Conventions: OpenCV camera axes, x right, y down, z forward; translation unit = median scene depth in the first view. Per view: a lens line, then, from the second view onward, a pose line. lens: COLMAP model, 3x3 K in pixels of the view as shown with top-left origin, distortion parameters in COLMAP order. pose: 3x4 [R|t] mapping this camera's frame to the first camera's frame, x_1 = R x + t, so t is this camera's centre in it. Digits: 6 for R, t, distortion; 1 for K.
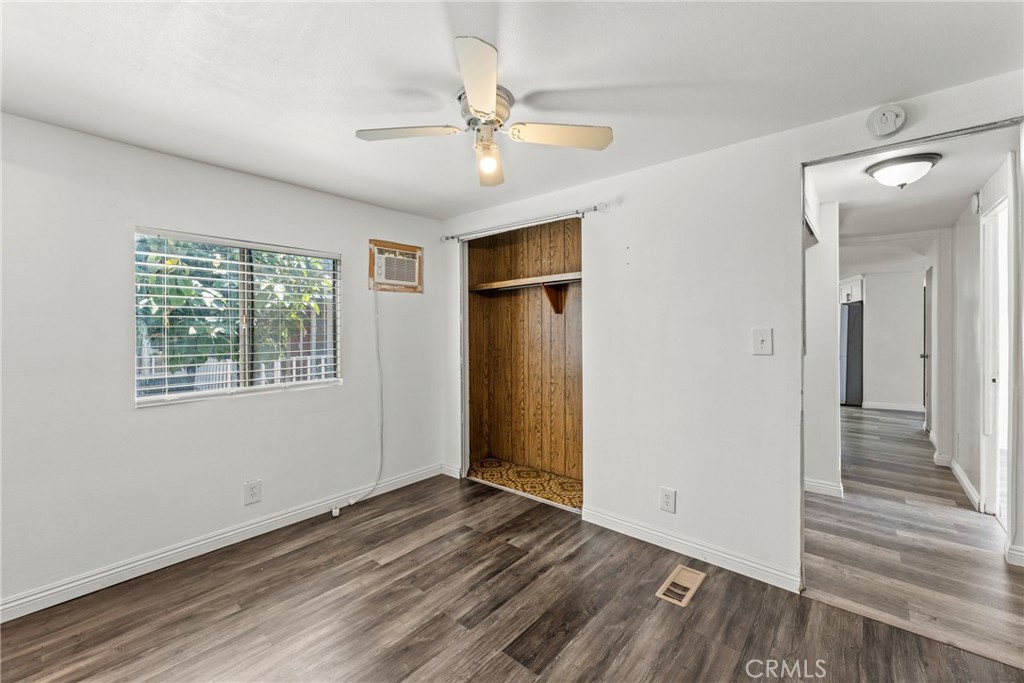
lens RADIAL K [[414.8, 0, 510.4], [0, 414.8, 326.8], [0, 0, 1]] dist [0.001739, 0.000065]
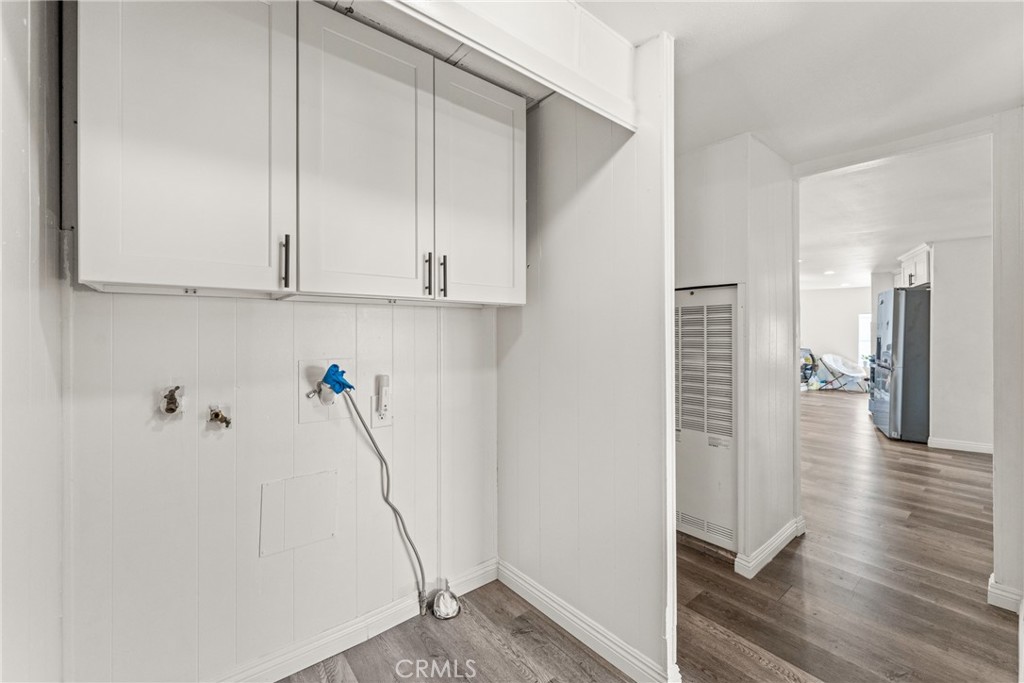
lens RADIAL K [[414.8, 0, 510.4], [0, 414.8, 326.8], [0, 0, 1]] dist [0.001739, 0.000065]
pose [[0.984437, 0.000450, -0.175737, 0.309303], [-0.001293, 0.999988, -0.004685, 0.010462], [0.175732, 0.004840, 0.984426, 0.235468]]
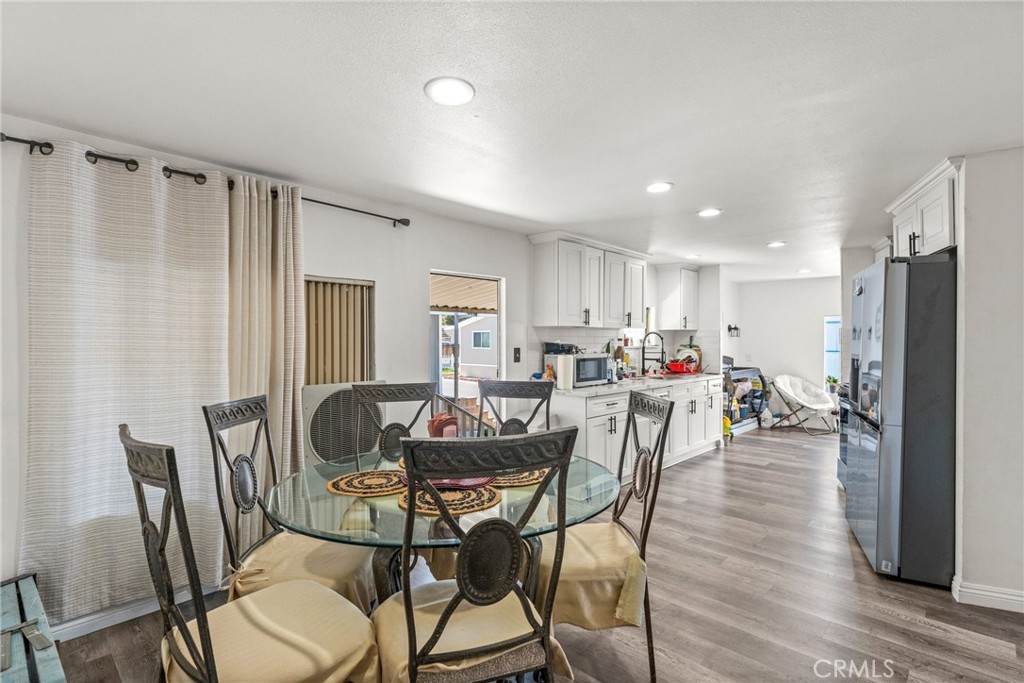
lens RADIAL K [[491.9, 0, 511.2], [0, 491.9, 335.0], [0, 0, 1]] dist [-0.003936, -0.000745]
pose [[0.998720, 0.001342, -0.050555, 0.534255], [-0.001457, 0.999996, -0.002234, 0.005316], [0.050552, 0.002305, 0.998719, 0.616889]]
